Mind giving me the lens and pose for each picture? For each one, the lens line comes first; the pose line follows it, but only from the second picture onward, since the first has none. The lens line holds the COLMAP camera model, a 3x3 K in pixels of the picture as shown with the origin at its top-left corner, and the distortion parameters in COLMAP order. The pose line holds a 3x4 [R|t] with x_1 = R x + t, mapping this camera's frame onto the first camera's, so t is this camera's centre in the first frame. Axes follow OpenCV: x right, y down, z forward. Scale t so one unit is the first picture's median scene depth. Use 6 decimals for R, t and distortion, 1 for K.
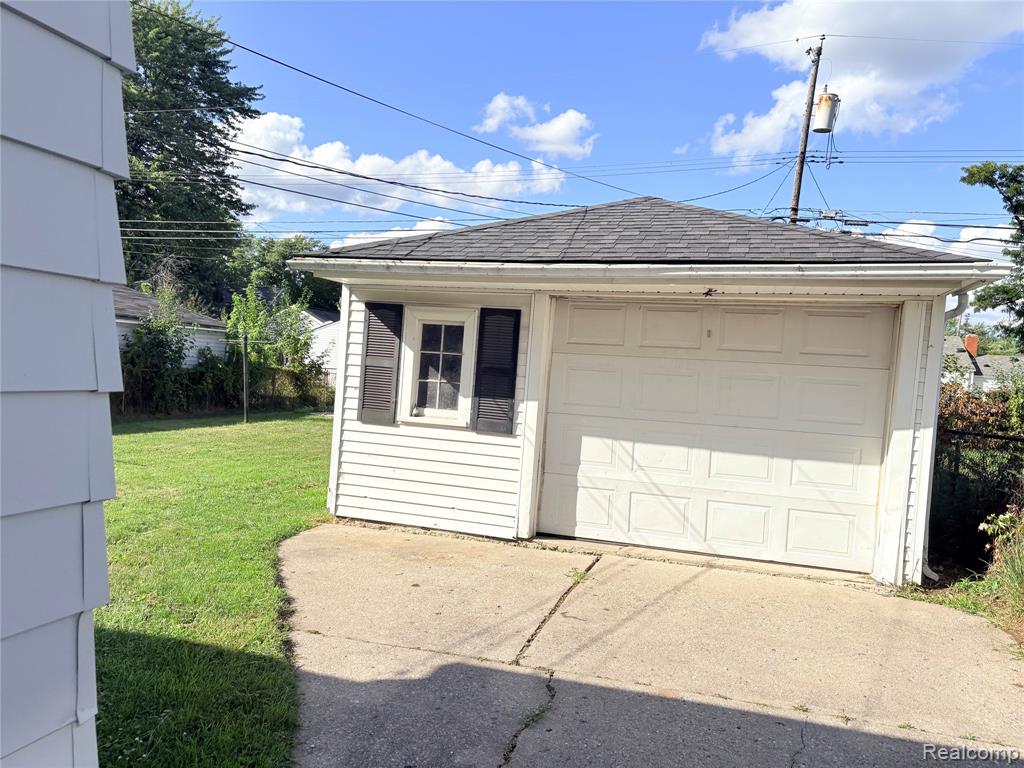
lens RADIAL K [[798.6, 0, 533.7], [0, 798.6, 393.2], [0, 0, 1]] dist [-0.051243, 0.165278]
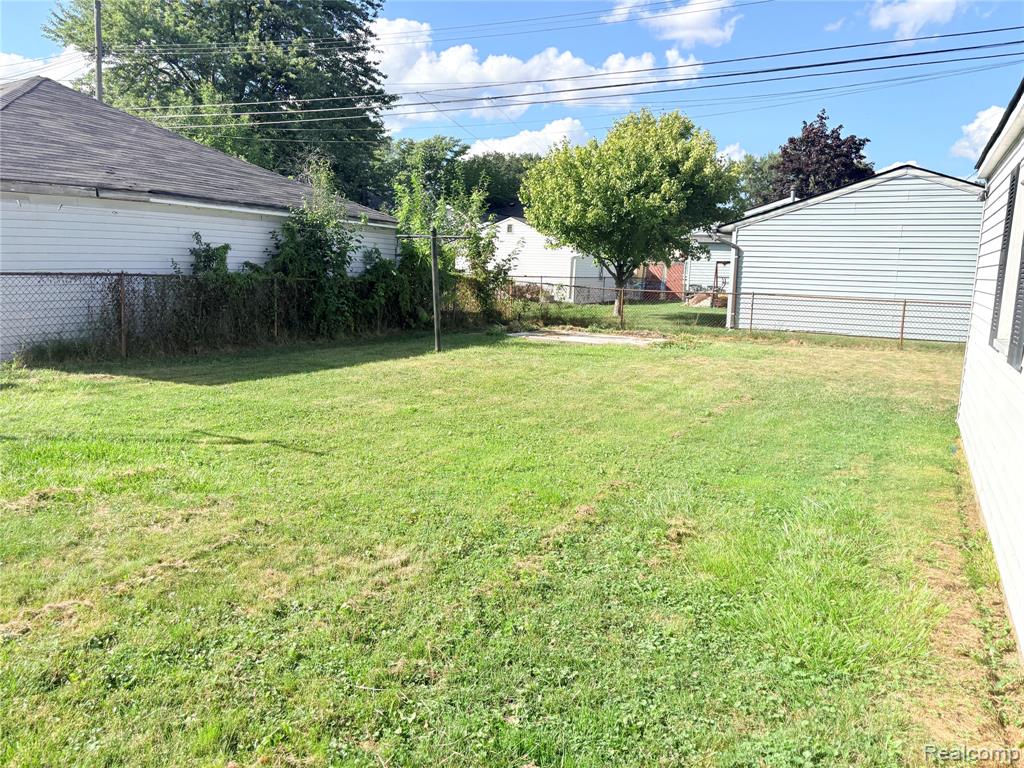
lens RADIAL K [[765.2, 0, 520.0], [0, 765.2, 384.4], [0, 0, 1]] dist [0.102065, -0.142671]
pose [[0.985643, 0.001499, -0.168833, -0.076421], [0.016478, 0.994333, 0.105026, -0.002007], [0.168034, -0.106300, 0.980033, 0.147915]]
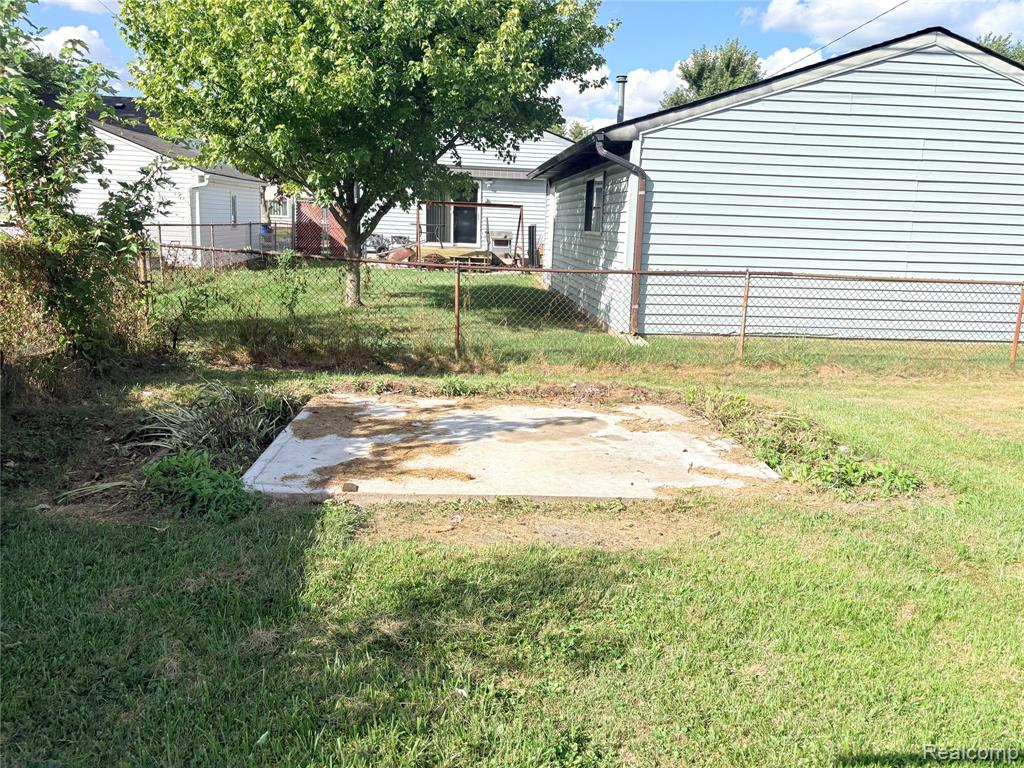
lens RADIAL K [[765.2, 0, 520.0], [0, 765.2, 384.4], [0, 0, 1]] dist [0.102065, -0.142671]
pose [[0.935529, -0.094305, 0.340429, -0.146982], [0.029500, 0.981197, 0.190741, -0.016272], [-0.352015, -0.168401, 0.920720, 0.426789]]
